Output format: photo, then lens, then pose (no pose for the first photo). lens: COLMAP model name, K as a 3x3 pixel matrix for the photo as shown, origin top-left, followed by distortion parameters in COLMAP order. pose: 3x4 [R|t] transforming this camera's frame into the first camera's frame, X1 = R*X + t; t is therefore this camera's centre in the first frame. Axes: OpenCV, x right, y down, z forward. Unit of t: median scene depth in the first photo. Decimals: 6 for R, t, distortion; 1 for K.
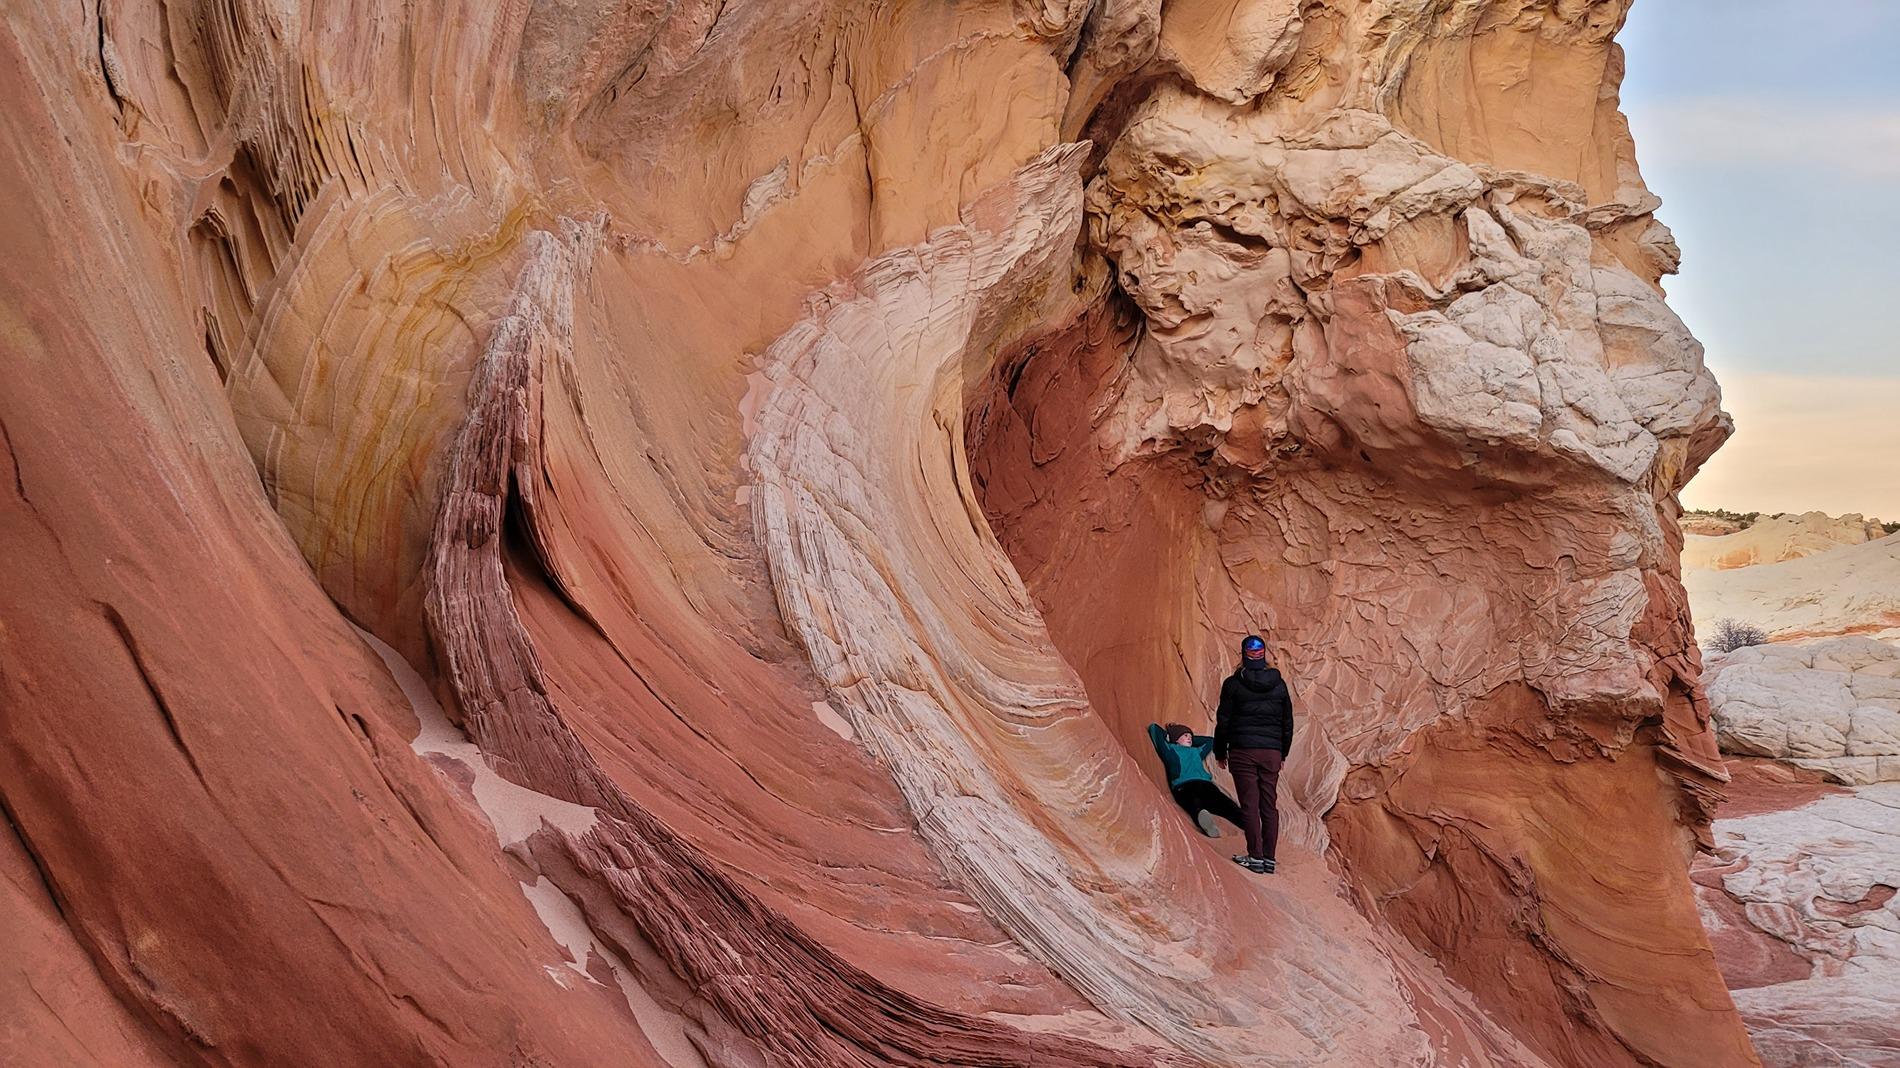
lens RADIAL K [[1406.3, 0, 950.0], [0, 1406.3, 534.0], [0, 0, 1]] dist [0.006274, 0.001233]
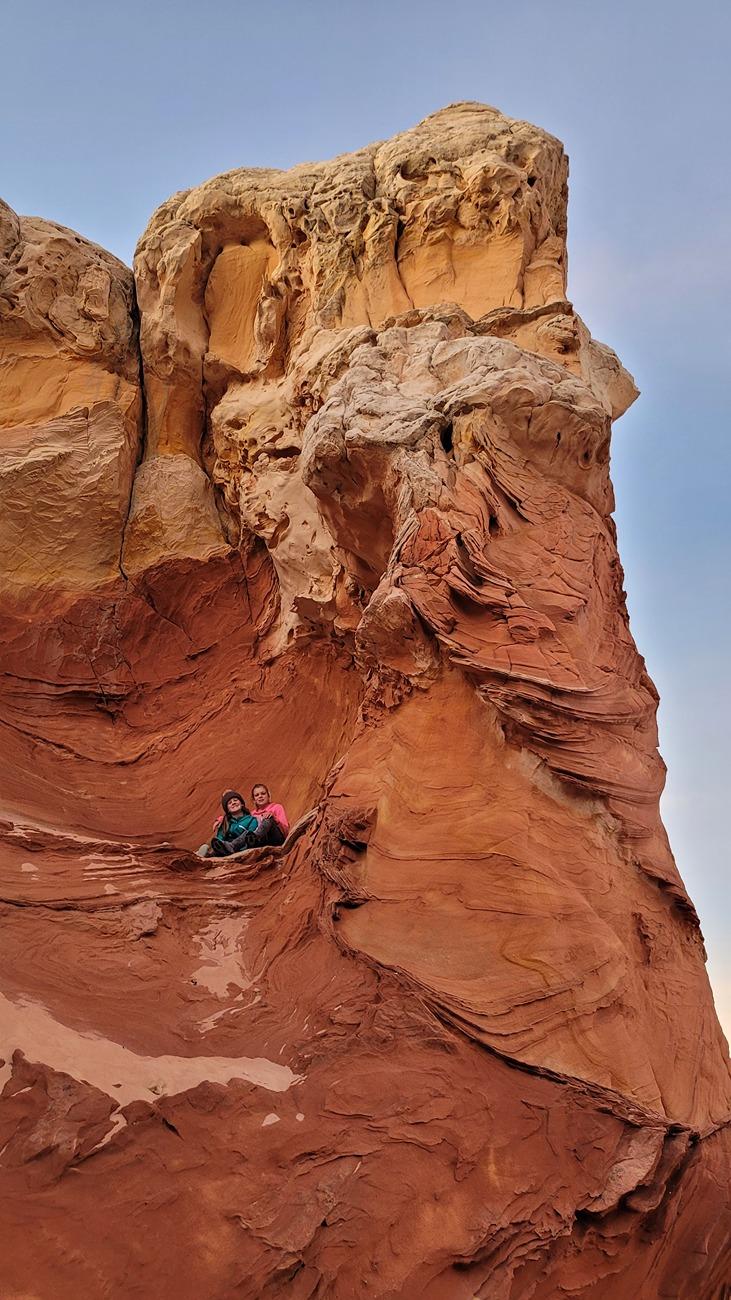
lens RADIAL K [[962.2, 0, 365.5], [0, 962.2, 650.0], [0, 0, 1]] dist [0.006274, 0.001233]
pose [[0.860852, -0.251420, -0.442403, 0.642862], [0.031187, 0.893845, -0.447291, 0.376565], [0.507898, 0.371254, 0.777310, 0.399507]]
